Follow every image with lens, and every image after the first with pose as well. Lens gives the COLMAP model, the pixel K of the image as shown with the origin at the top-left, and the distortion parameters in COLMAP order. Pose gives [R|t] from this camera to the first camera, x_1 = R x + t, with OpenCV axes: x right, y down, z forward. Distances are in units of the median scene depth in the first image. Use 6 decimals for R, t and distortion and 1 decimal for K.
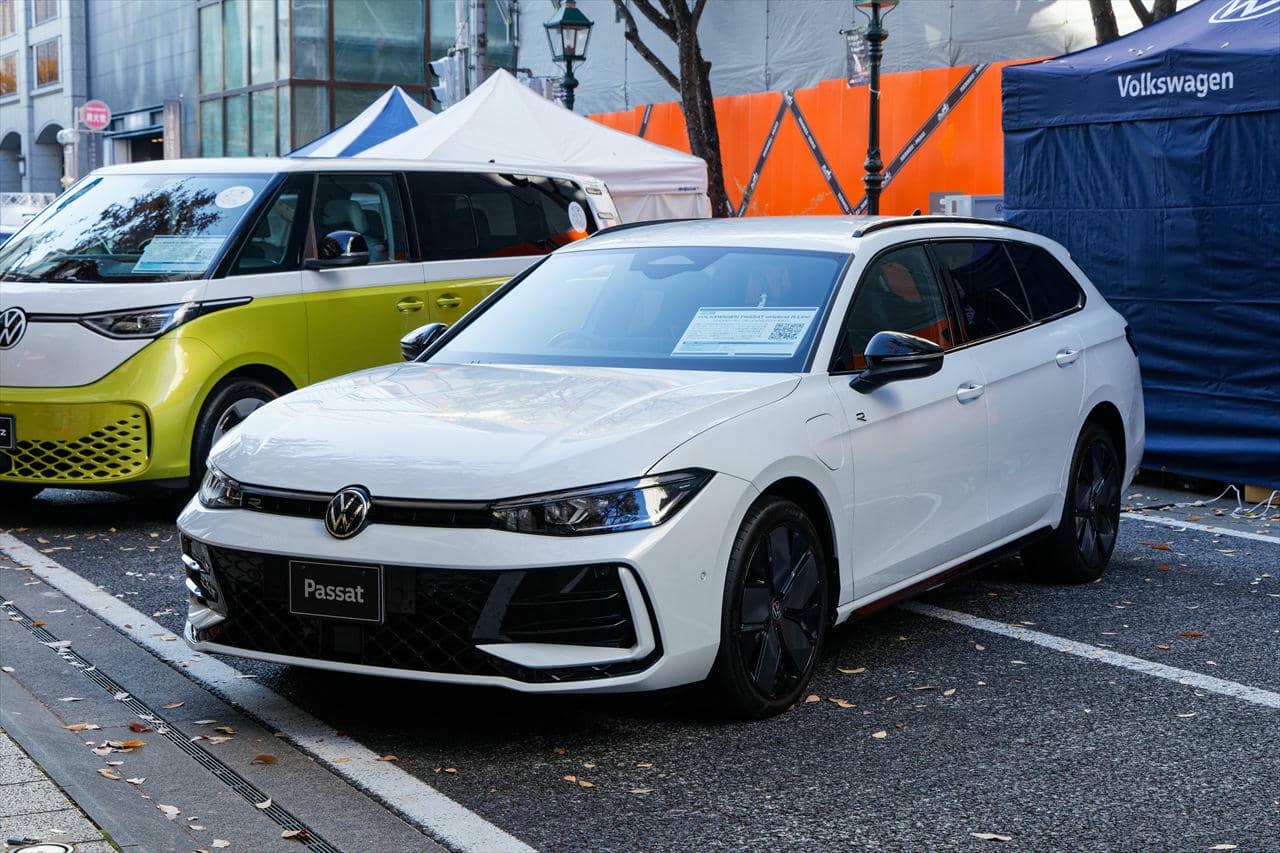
lens RADIAL K [[2087.5, 0, 640.0], [0, 2087.5, 426.5], [0, 0, 1]] dist [0.037424, -0.012297]
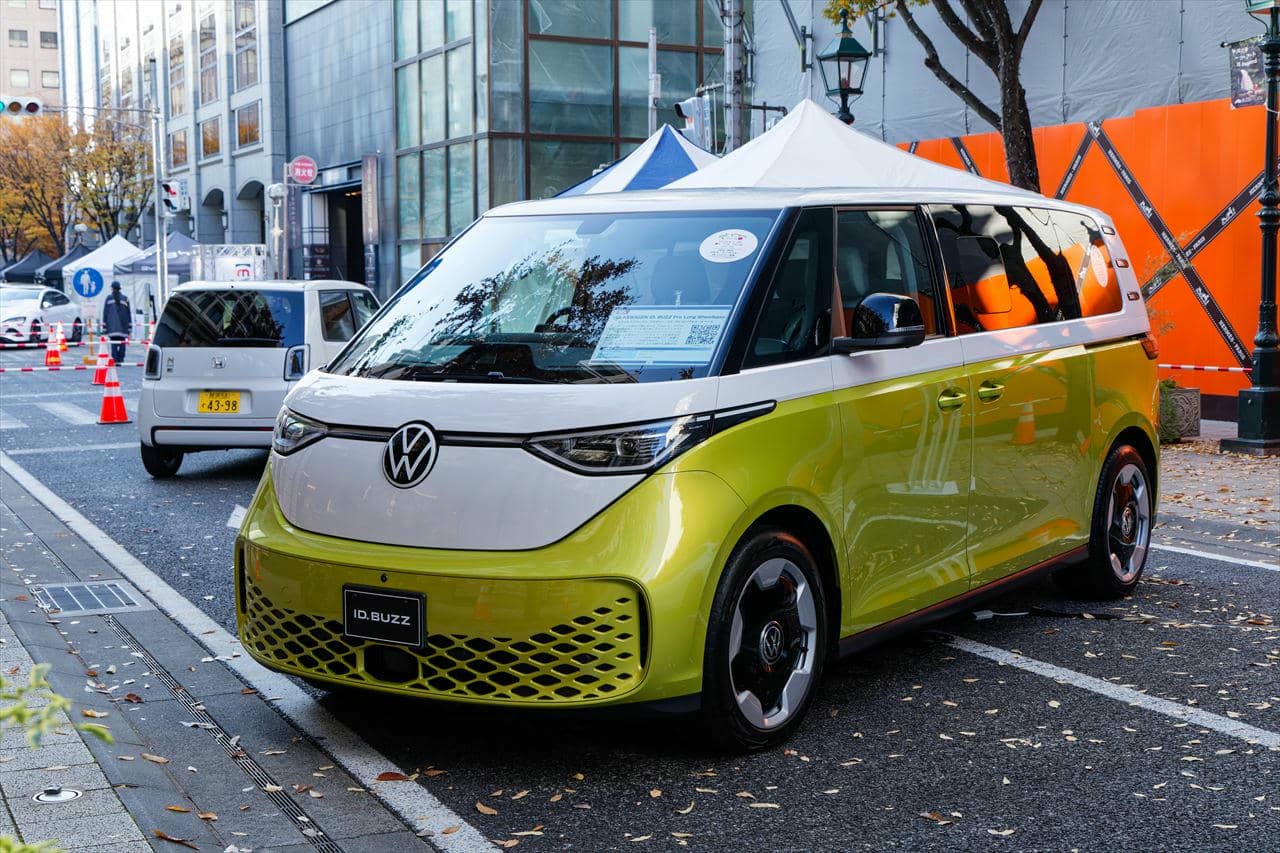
lens RADIAL K [[1855.5, 0, 640.0], [0, 1855.5, 426.5], [0, 0, 1]] dist [0.027164, 0.064522]
pose [[0.998123, -0.007215, -0.060807, -0.079284], [0.006607, 0.999926, -0.010194, -0.019971], [0.060876, 0.009773, 0.998097, 0.176202]]
